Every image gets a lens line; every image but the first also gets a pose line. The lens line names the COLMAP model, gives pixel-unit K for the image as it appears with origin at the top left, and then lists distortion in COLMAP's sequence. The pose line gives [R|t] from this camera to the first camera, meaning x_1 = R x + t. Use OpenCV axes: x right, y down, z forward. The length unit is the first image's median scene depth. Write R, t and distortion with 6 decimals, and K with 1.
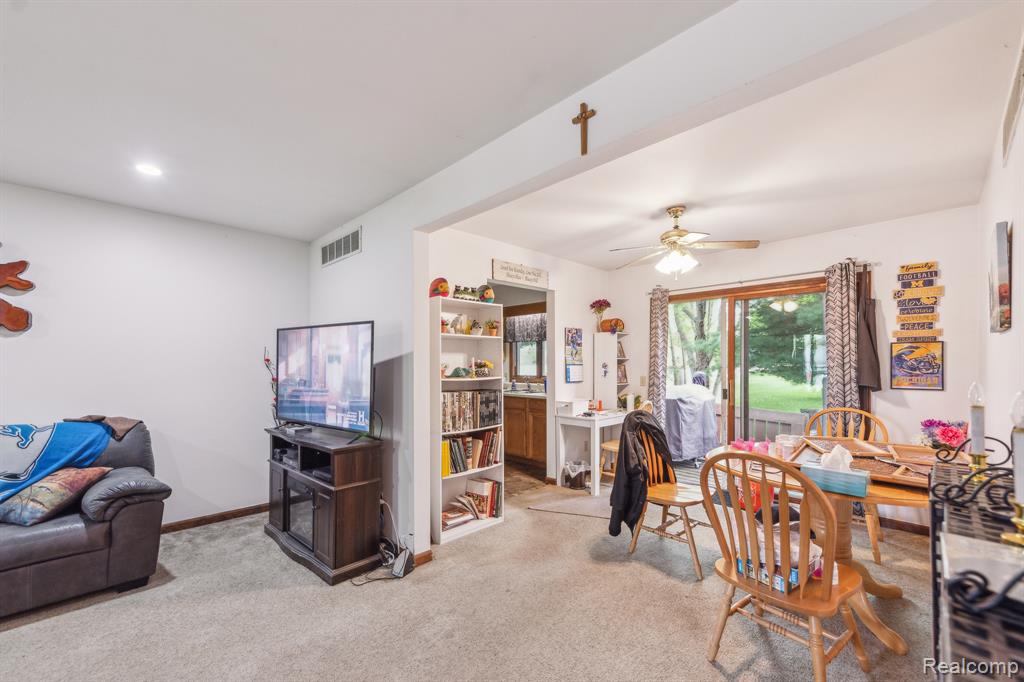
lens RADIAL K [[414.9, 0, 510.2], [0, 414.9, 363.8], [0, 0, 1]] dist [0.015684, -0.000063]
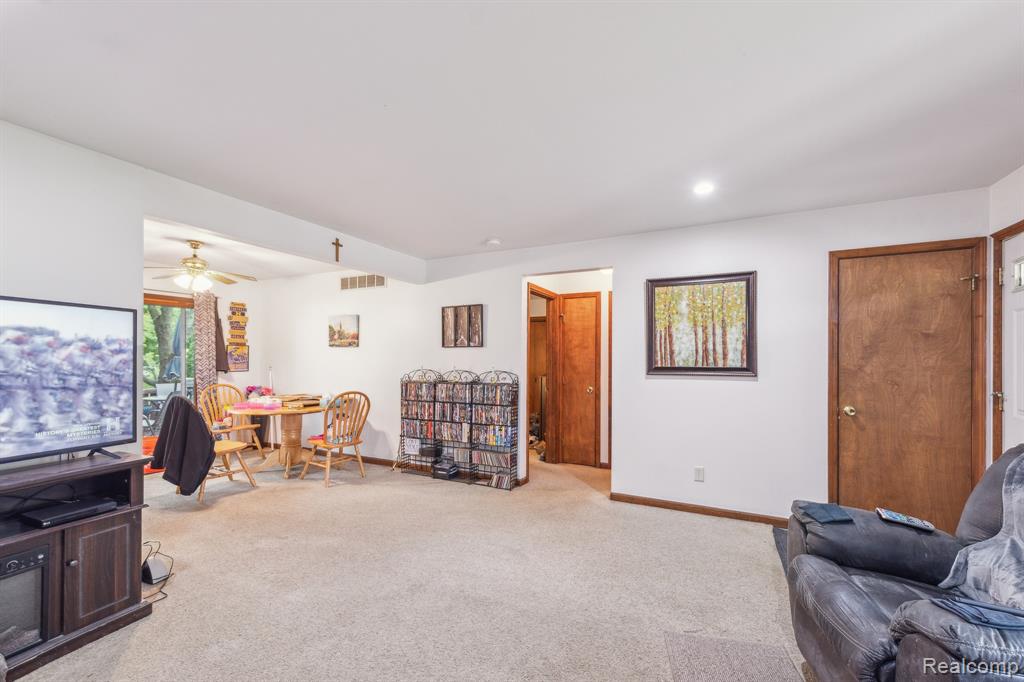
lens RADIAL K [[408.8, 0, 529.8], [0, 408.8, 354.8], [0, 0, 1]] dist [0.012262, -0.000175]
pose [[-0.345806, 0.003147, 0.938301, -1.132326], [-0.003342, 0.999984, -0.004586, -0.006193], [-0.938300, -0.004722, -0.345790, 0.414561]]
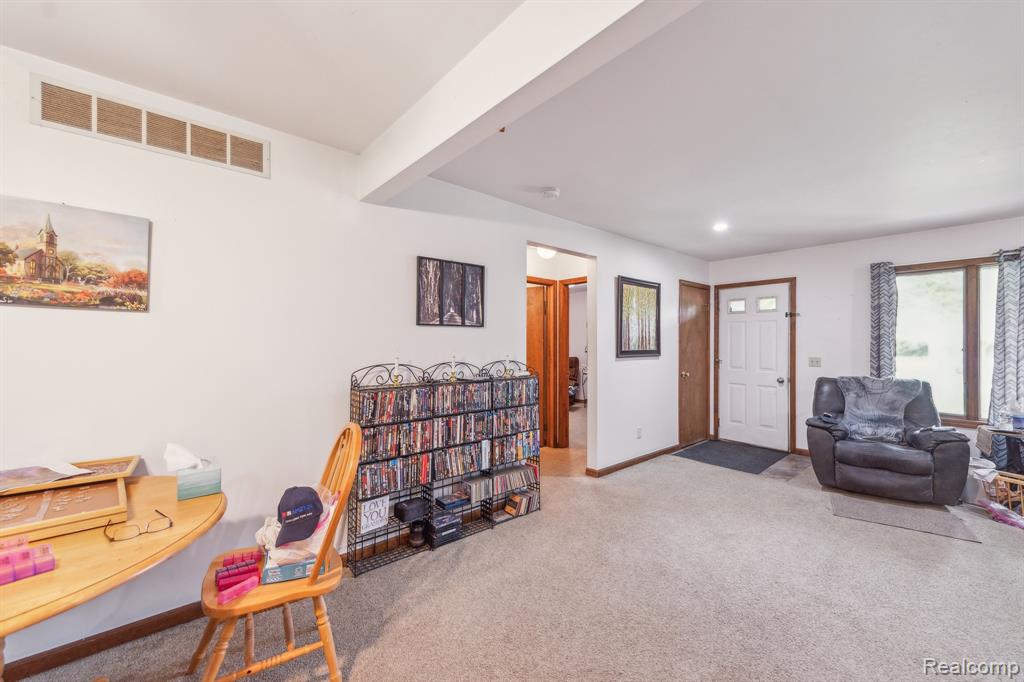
lens RADIAL K [[401.6, 0, 512.0], [0, 401.6, 341.0], [0, 0, 1]] dist [0.010473, -0.000431]
pose [[-0.998098, -0.005352, 0.061417, 0.048045], [-0.005792, 0.999959, -0.006989, -0.000084], [-0.061377, -0.007331, -0.998088, 1.009557]]
